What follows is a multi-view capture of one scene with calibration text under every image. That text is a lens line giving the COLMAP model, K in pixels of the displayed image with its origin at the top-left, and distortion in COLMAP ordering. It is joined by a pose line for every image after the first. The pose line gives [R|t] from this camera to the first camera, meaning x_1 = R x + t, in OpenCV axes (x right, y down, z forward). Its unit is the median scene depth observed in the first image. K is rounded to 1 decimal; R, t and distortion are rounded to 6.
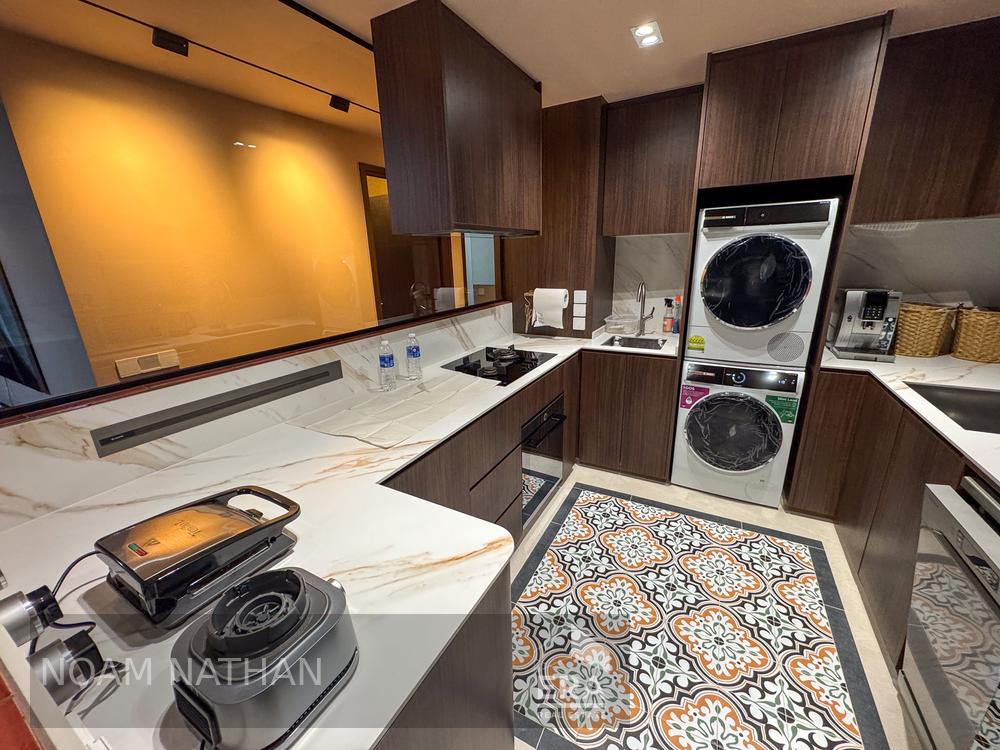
lens RADIAL K [[398.9, 0, 500.2], [0, 398.9, 374.4], [0, 0, 1]] dist [-0.001873, 0.000236]
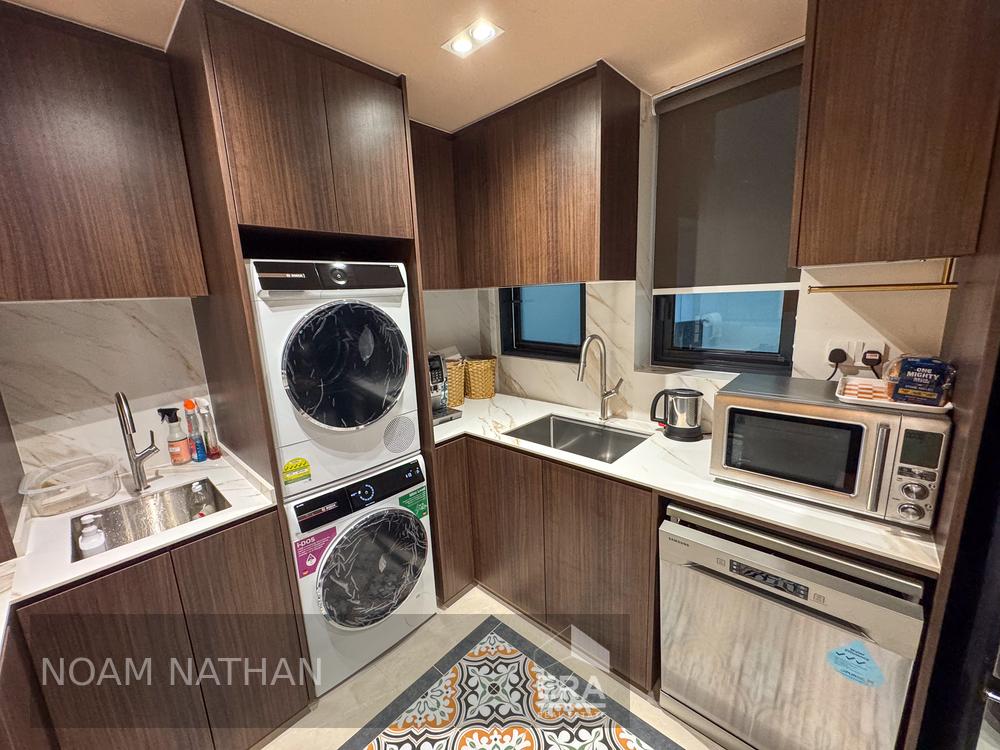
lens RADIAL K [[398.9, 0, 500.3], [0, 398.9, 375.0], [0, 0, 1]] dist [-0.001873, 0.000236]
pose [[0.243547, -0.169849, 0.954901, 0.006779], [0.312117, 0.945899, 0.088642, -0.188674], [-0.918296, 0.276453, 0.283384, 0.536650]]
